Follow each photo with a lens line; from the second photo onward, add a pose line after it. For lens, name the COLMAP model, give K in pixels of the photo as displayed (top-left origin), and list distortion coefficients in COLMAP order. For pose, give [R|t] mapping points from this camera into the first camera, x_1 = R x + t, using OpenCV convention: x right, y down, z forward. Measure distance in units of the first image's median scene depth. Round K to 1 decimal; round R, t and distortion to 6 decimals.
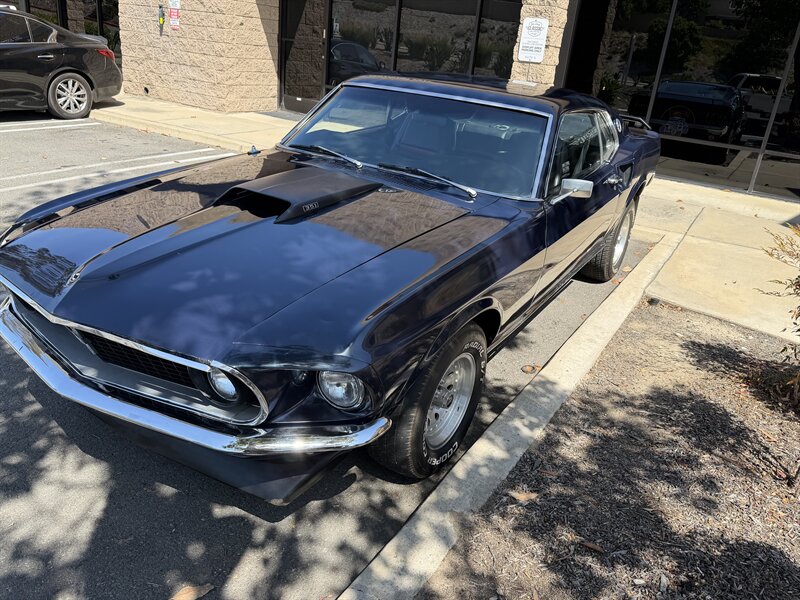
lens RADIAL K [[645.2, 0, 412.2], [0, 645.2, 298.6], [0, 0, 1]] dist [0.044147, -0.075990]
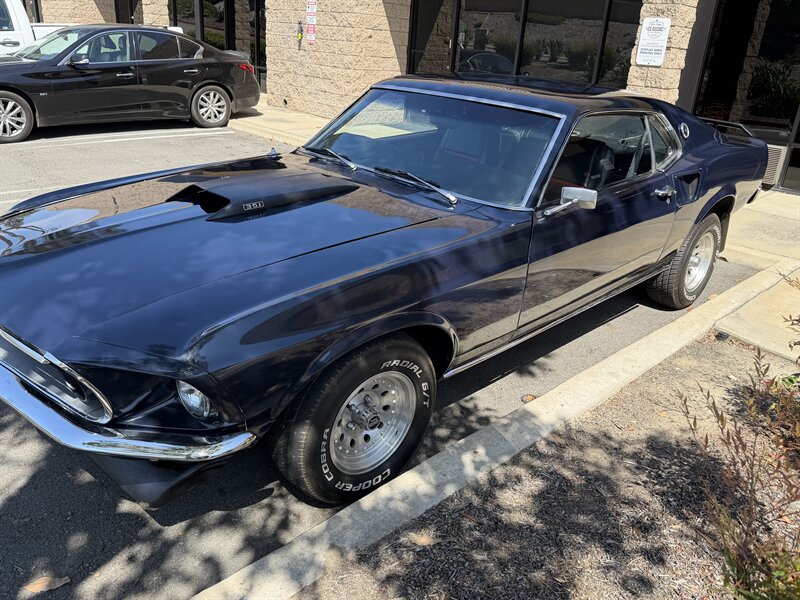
lens RADIAL K [[645.2, 0, 412.2], [0, 645.2, 298.6], [0, 0, 1]] dist [0.044147, -0.075990]
pose [[0.966325, 0.067563, -0.248296, 0.186769], [-0.072440, 0.997317, -0.010548, -0.006333], [0.246917, 0.028179, 0.968627, 0.070565]]
